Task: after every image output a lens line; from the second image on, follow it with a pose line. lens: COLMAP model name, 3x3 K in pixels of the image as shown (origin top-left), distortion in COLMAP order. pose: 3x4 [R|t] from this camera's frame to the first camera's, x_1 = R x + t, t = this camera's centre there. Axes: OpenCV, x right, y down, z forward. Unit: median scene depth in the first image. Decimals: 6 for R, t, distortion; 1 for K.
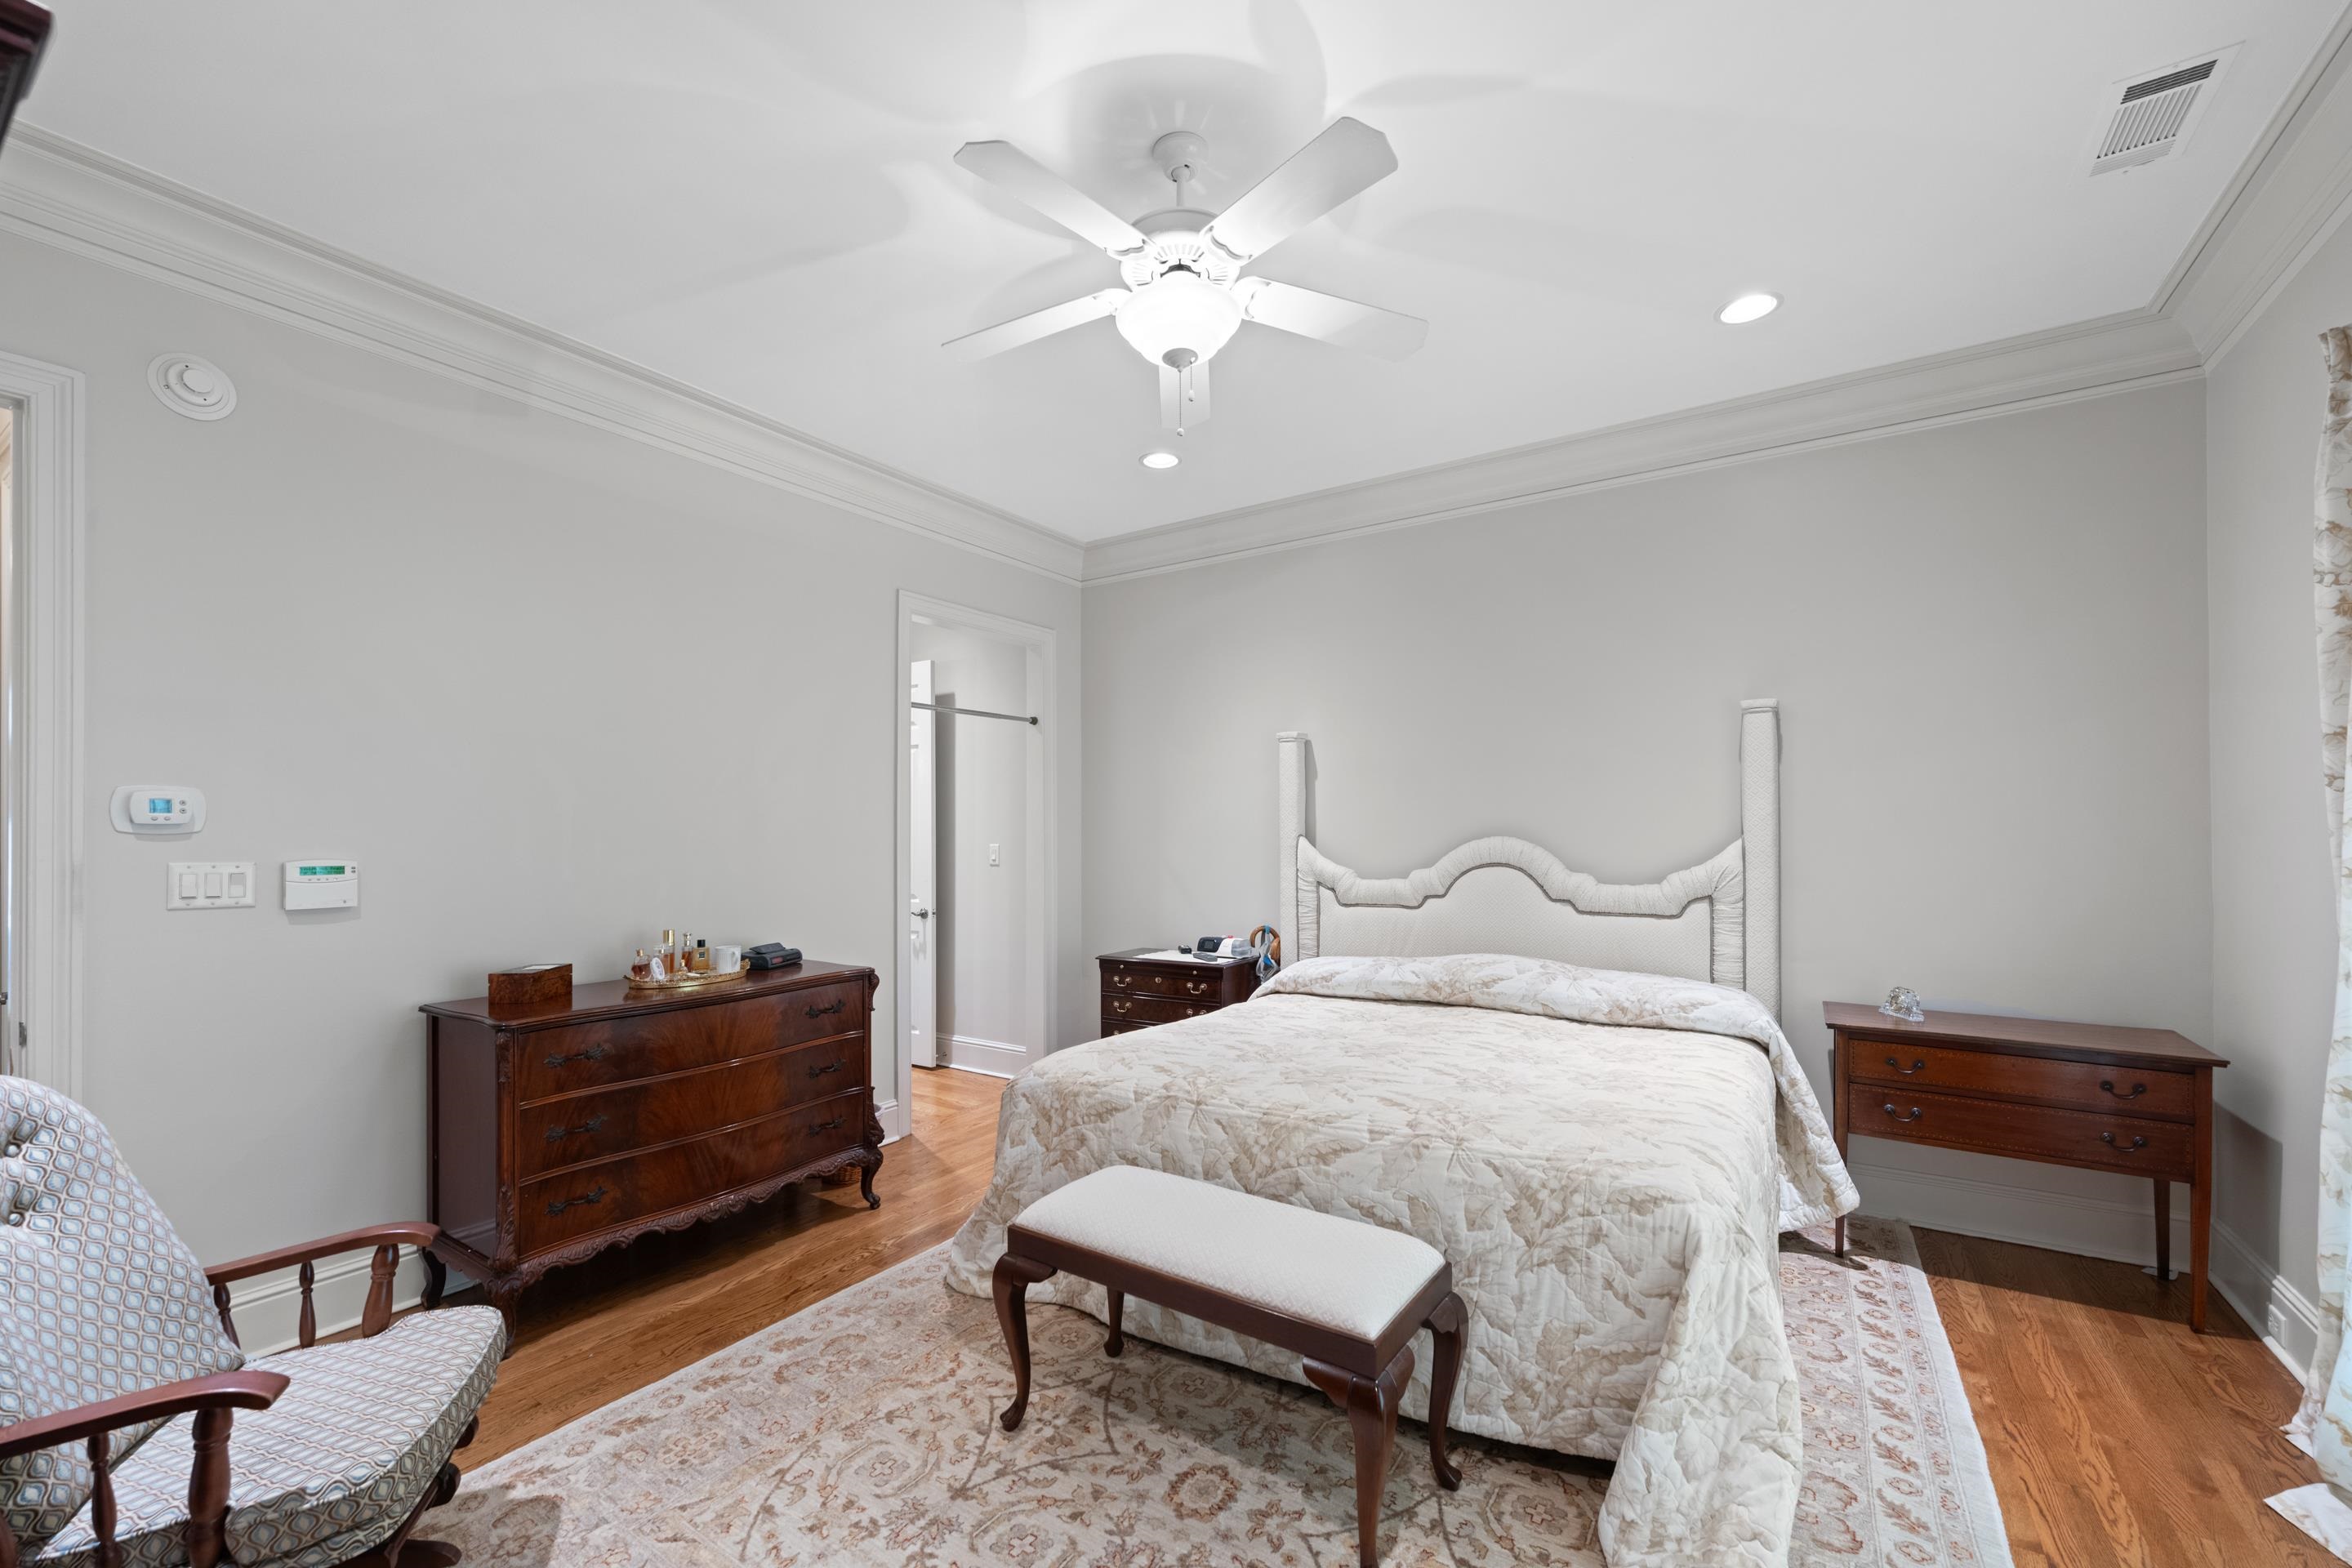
lens RADIAL K [[952.1, 0, 1134.4], [0, 952.1, 825.7], [0, 0, 1]] dist [0.013842, 0.000492]
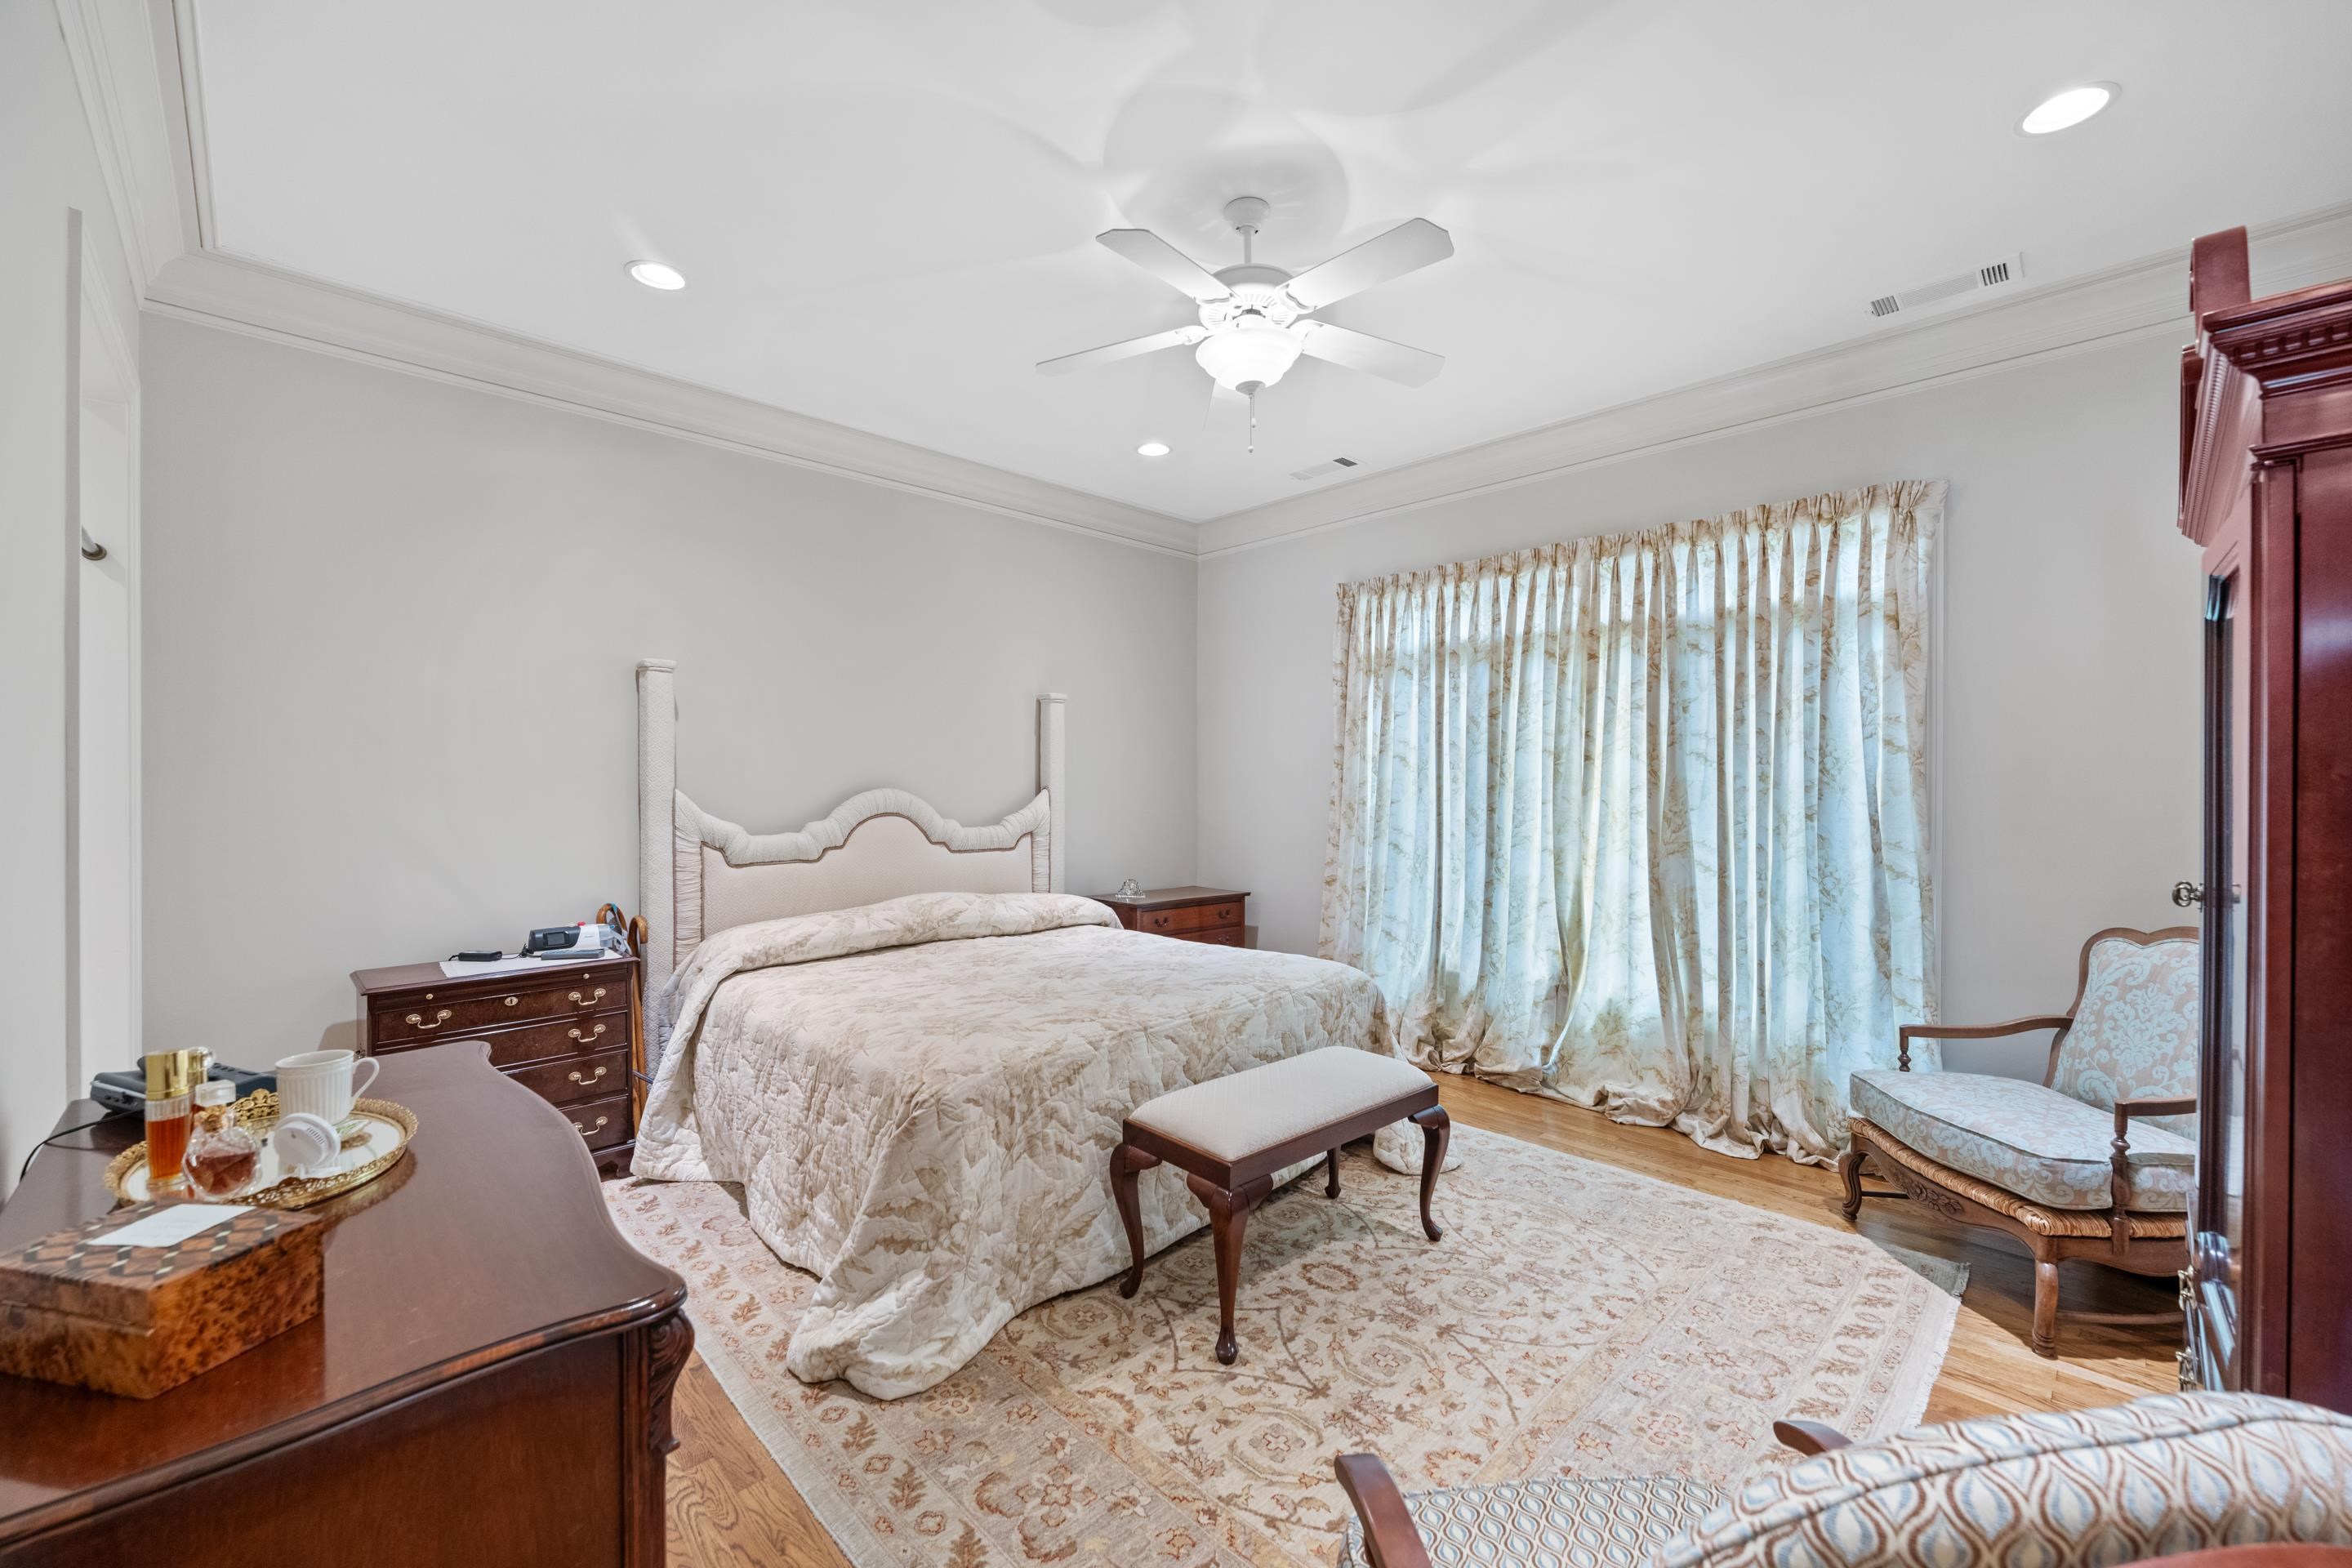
lens RADIAL K [[952.1, 0, 1169.9], [0, 952.1, 791.6], [0, 0, 1]] dist [0.013842, 0.000492]
pose [[0.200225, -0.002761, 0.979746, -0.906603], [-0.008971, 0.999949, 0.004651, 0.009994], [-0.979709, -0.009720, 0.200190, 0.680283]]
